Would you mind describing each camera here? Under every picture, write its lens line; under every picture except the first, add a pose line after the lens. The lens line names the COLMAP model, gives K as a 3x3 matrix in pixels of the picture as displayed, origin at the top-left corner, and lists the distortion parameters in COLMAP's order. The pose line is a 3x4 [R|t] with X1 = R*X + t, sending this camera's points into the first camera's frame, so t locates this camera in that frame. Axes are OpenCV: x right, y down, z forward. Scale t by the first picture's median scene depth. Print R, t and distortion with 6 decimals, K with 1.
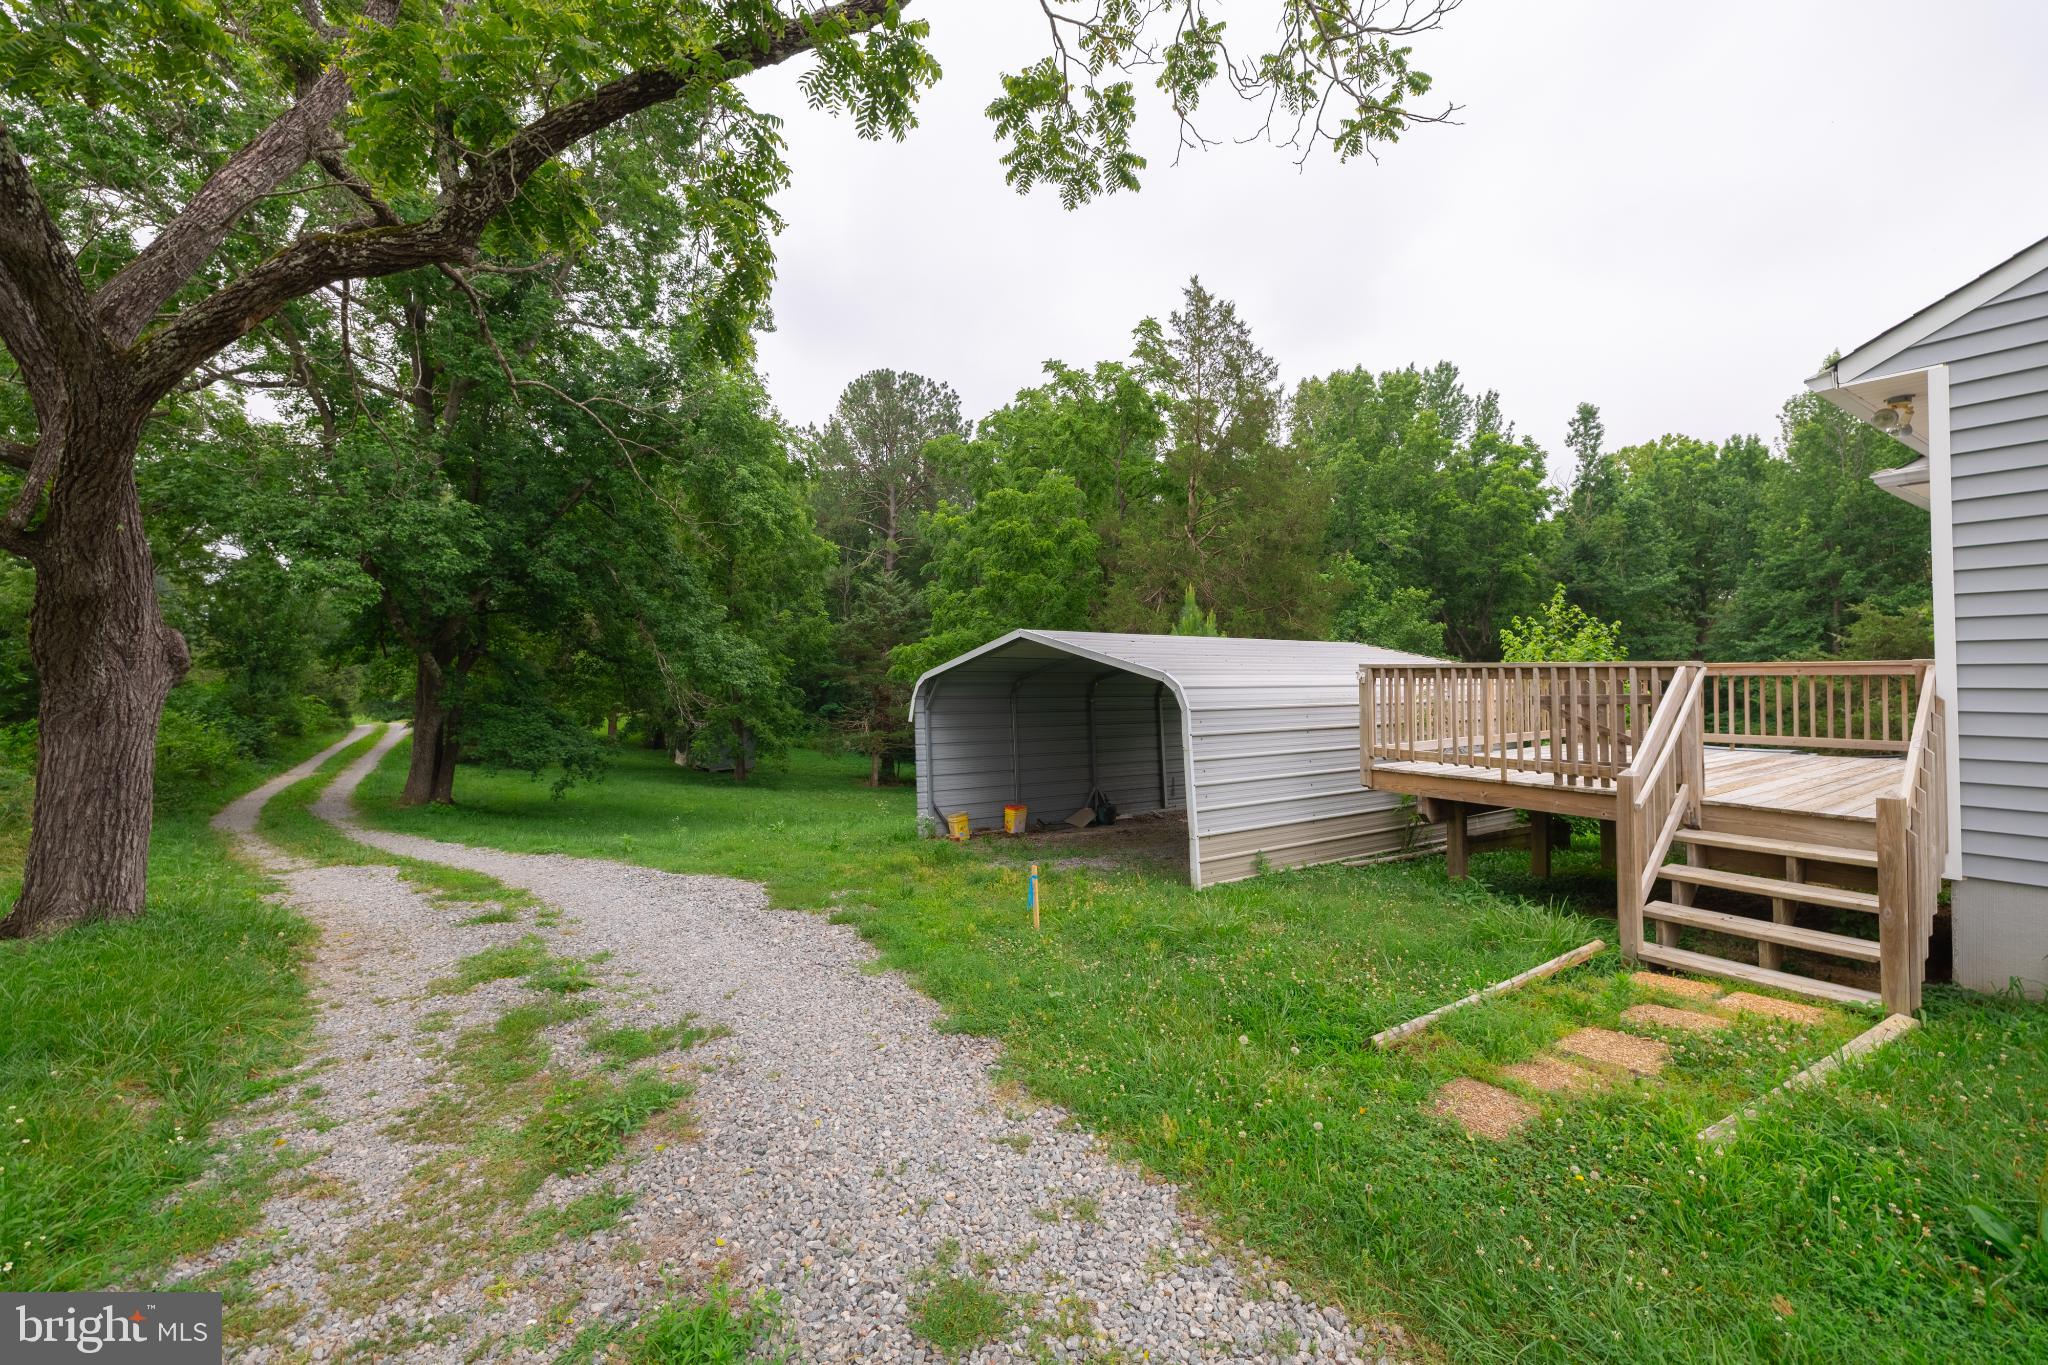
lens RADIAL K [[860.4, 0, 1024.4], [0, 860.4, 673.6], [0, 0, 1]] dist [0.003045, 0.001039]
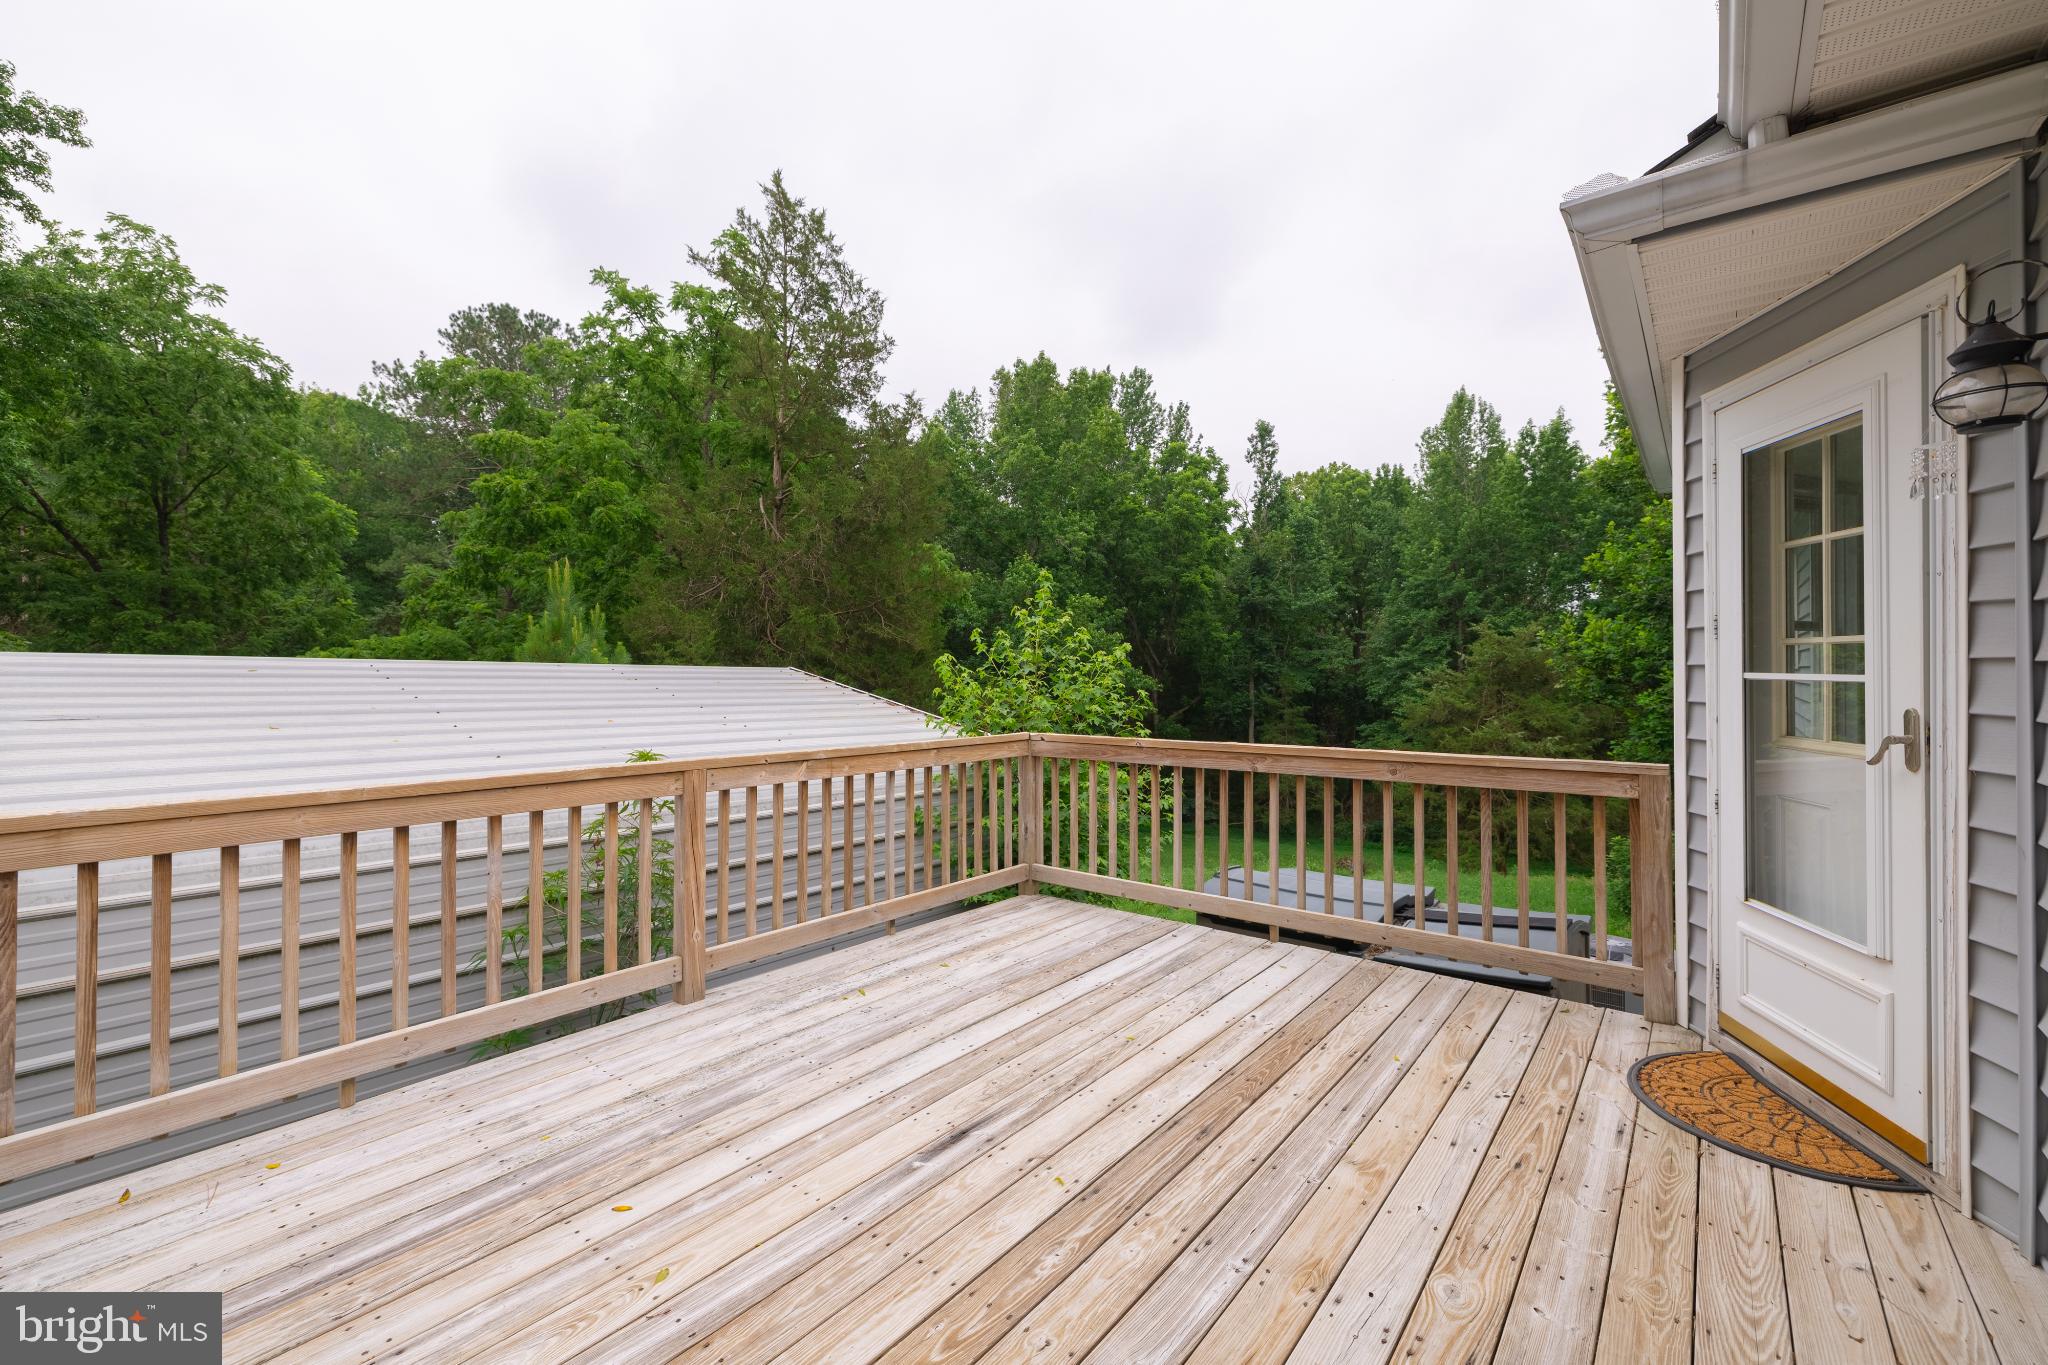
lens RADIAL K [[860.4, 0, 1024.4], [0, 860.4, 673.6], [0, 0, 1]] dist [0.003045, 0.001039]
pose [[0.959325, 0.007606, 0.282201, 0.104066], [-0.006666, 0.999969, -0.004289, -0.008450], [-0.282224, 0.002233, 0.959346, 0.111081]]
